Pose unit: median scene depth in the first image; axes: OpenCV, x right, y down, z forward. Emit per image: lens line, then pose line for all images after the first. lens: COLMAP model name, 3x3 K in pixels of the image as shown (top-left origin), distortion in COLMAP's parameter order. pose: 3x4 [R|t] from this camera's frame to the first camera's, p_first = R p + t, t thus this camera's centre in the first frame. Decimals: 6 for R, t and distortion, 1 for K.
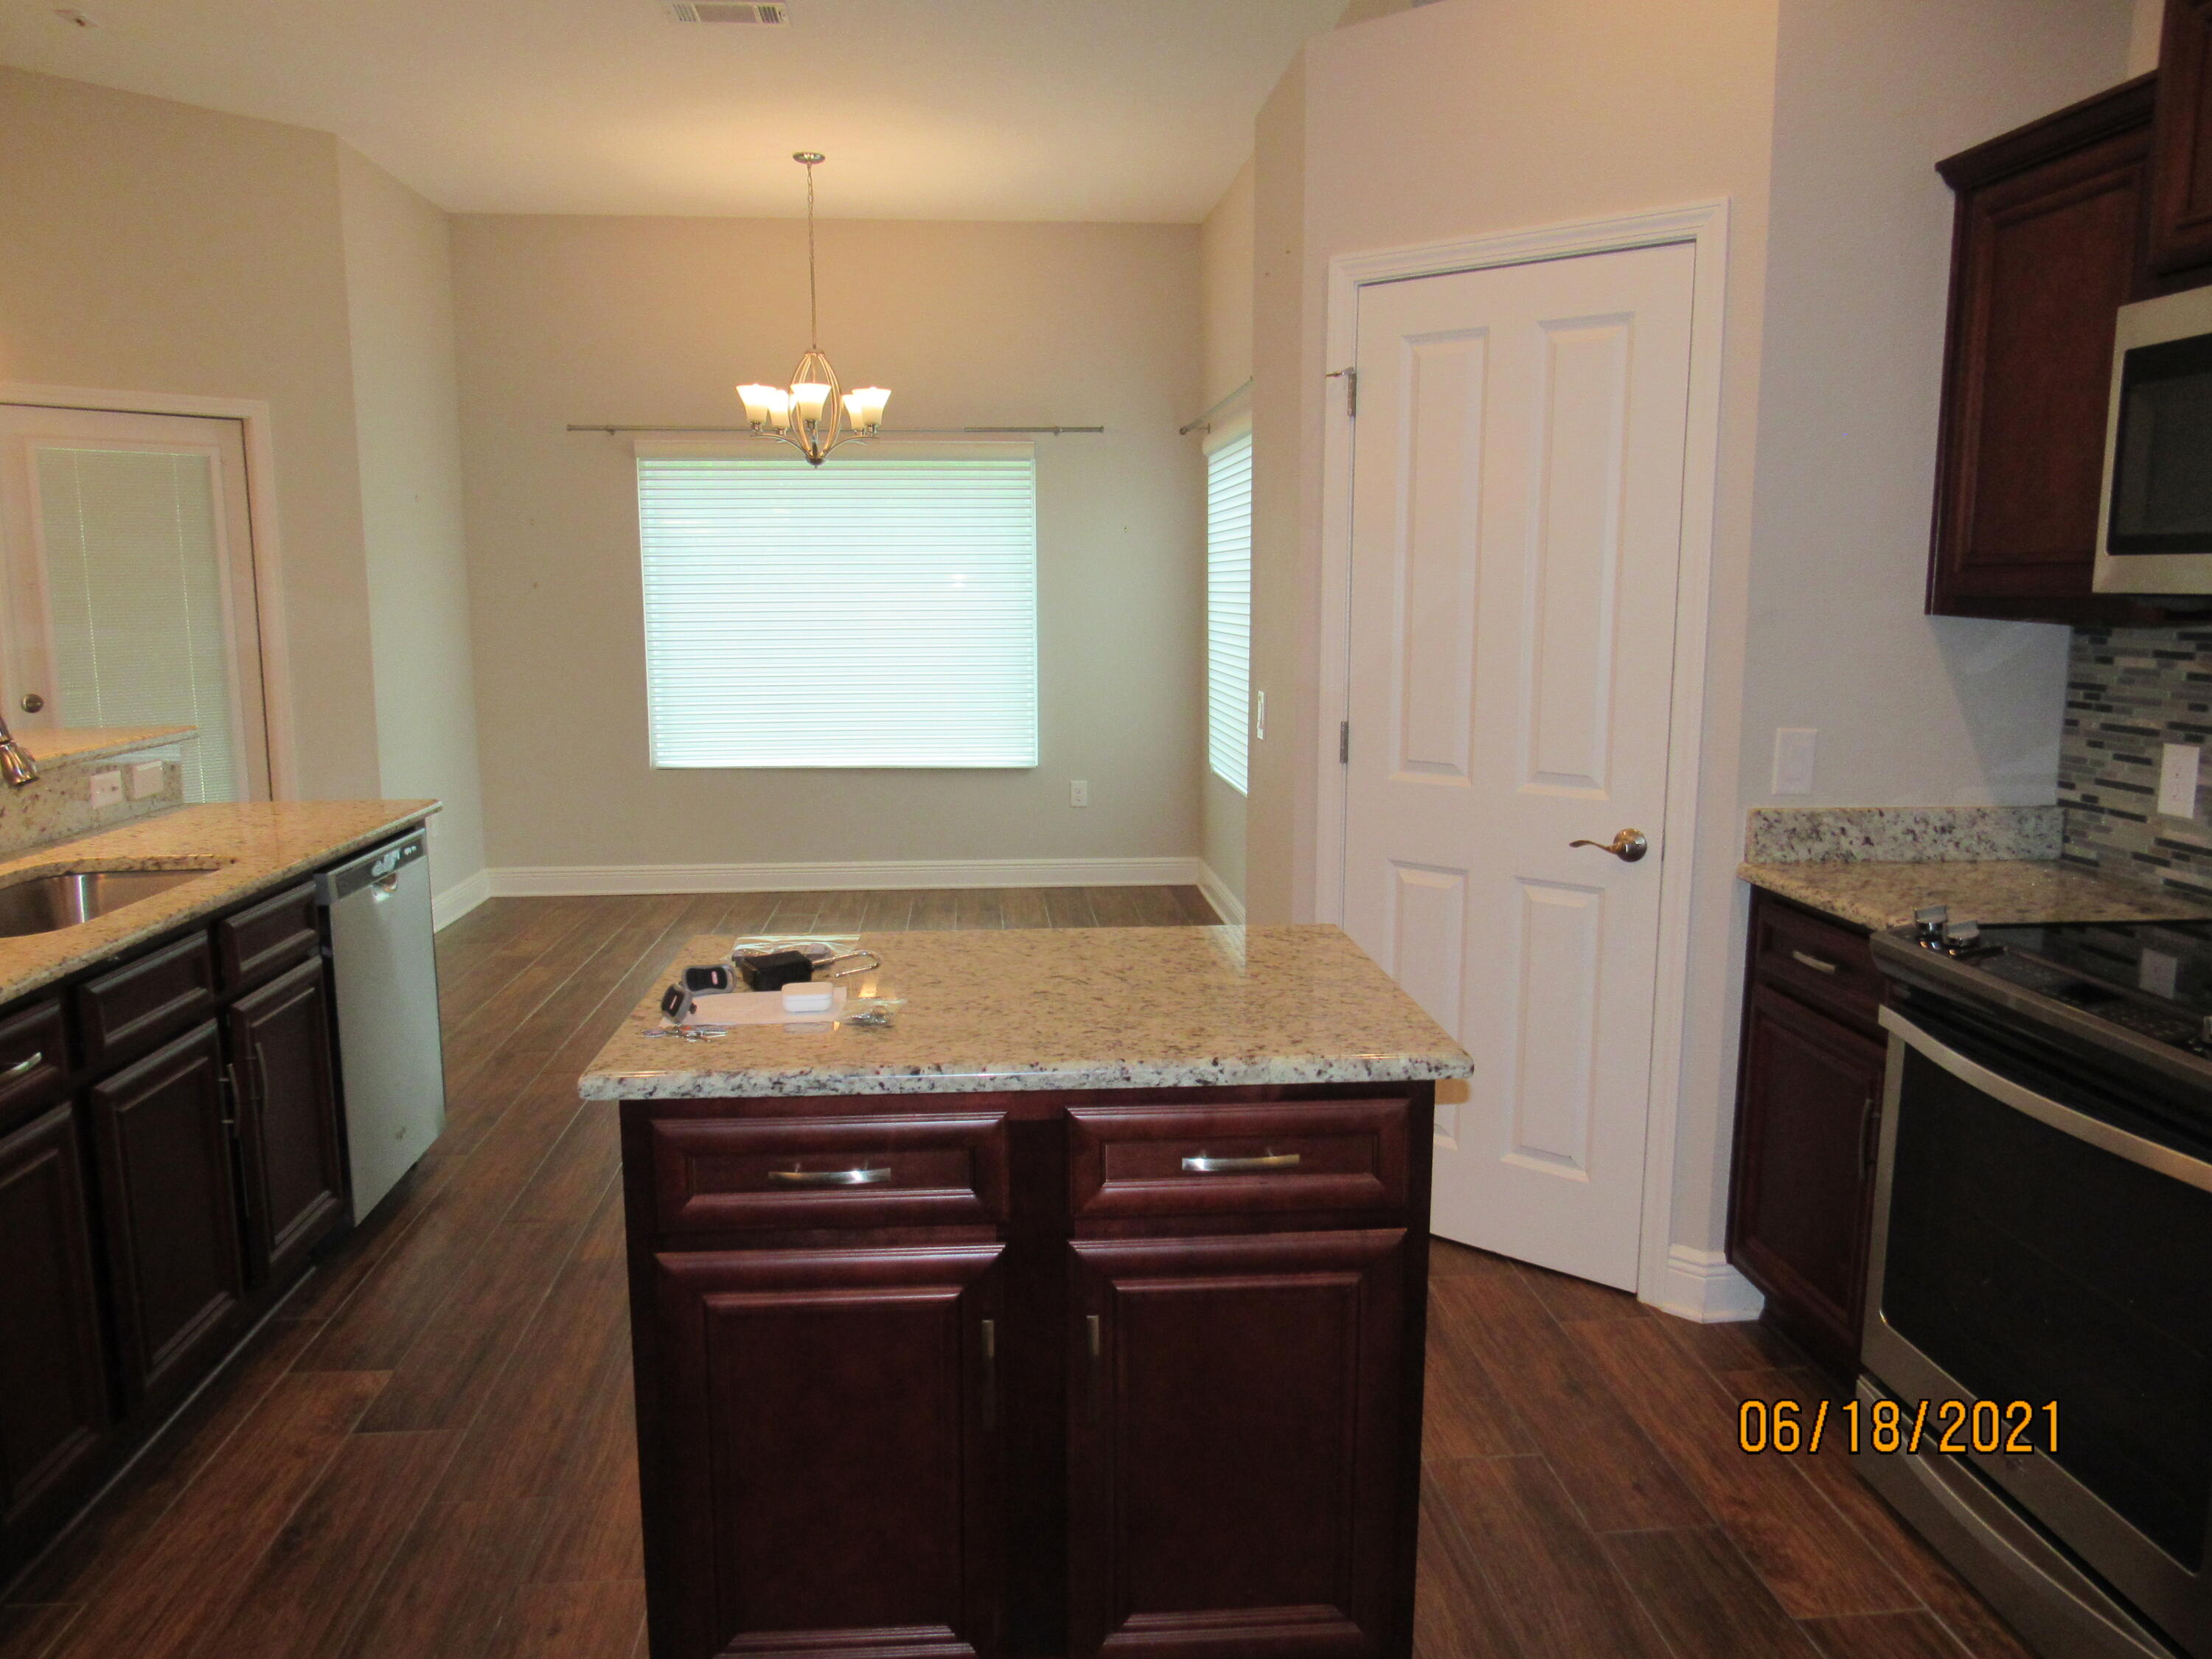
lens RADIAL K [[1576.0, 0, 1107.5], [0, 1576.0, 825.4], [0, 0, 1]] dist [0.002105, -0.000360]
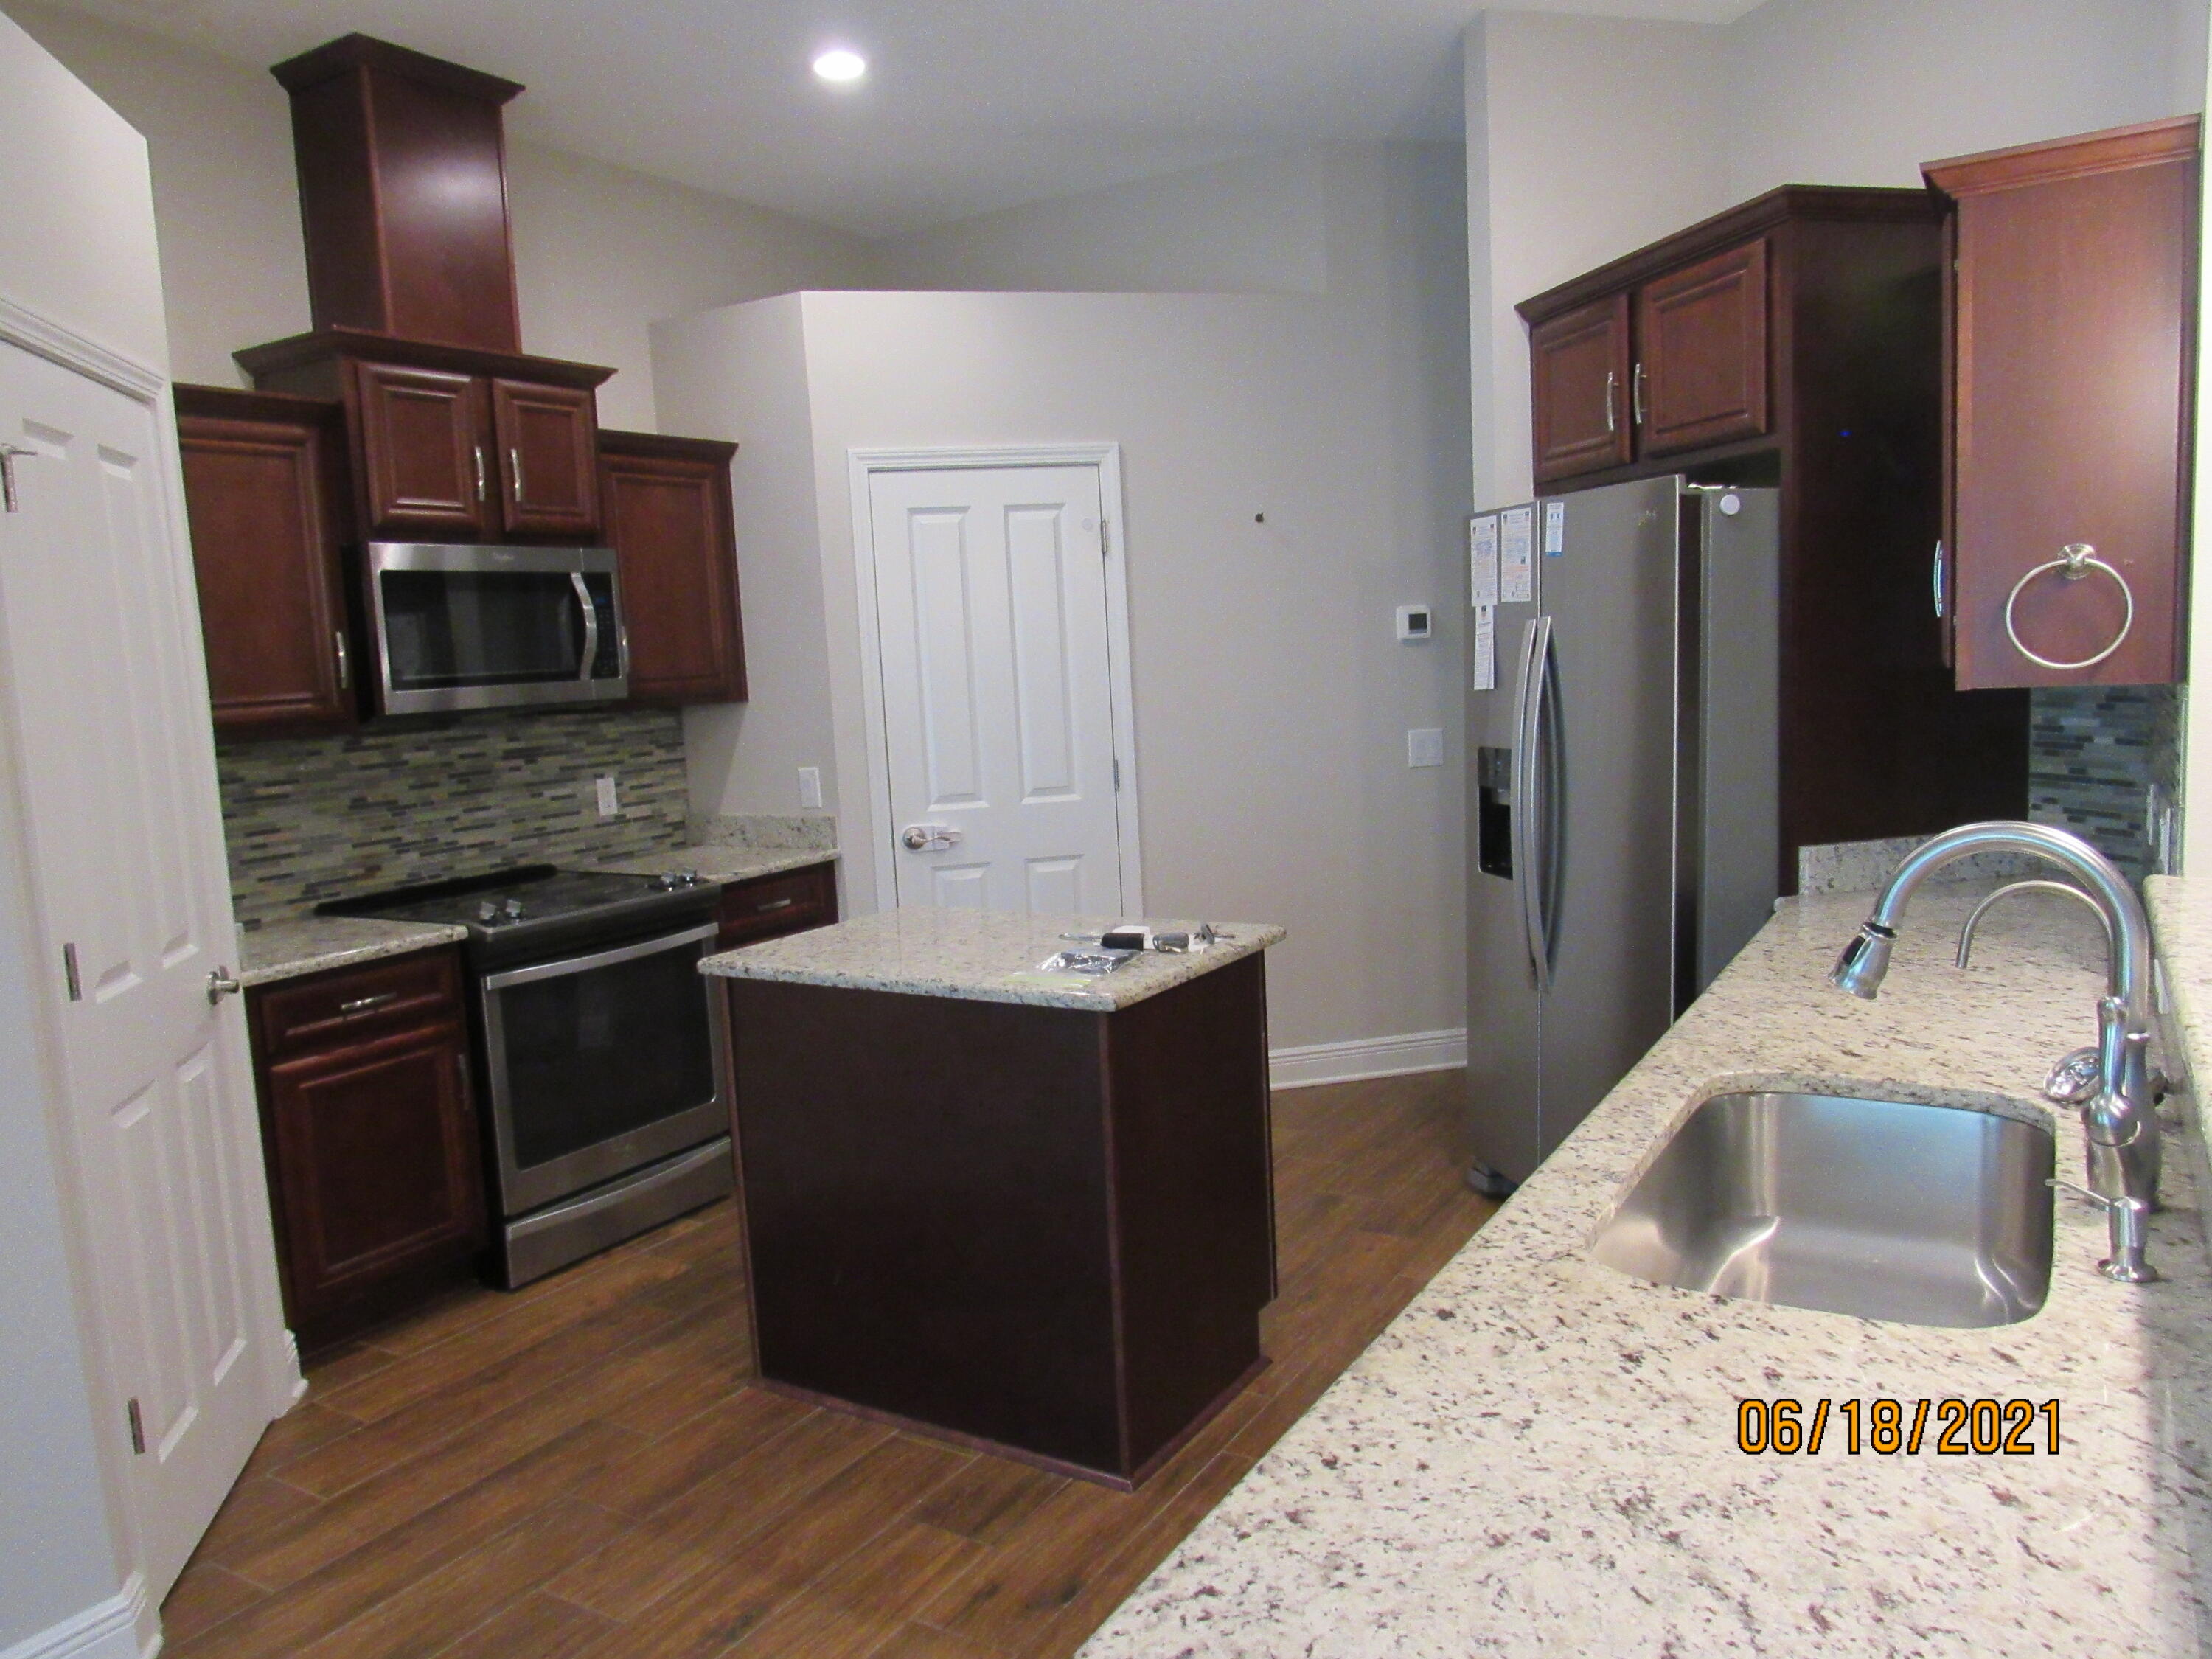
lens RADIAL K [[1576.0, 0, 1107.0], [0, 1576.0, 833.2], [0, 0, 1]] dist [0.002105, -0.000360]
pose [[-0.807435, -0.031048, 0.589139, -0.926426], [0.137930, 0.961003, 0.239683, -0.316636], [-0.573607, 0.274788, -0.771665, 1.851782]]
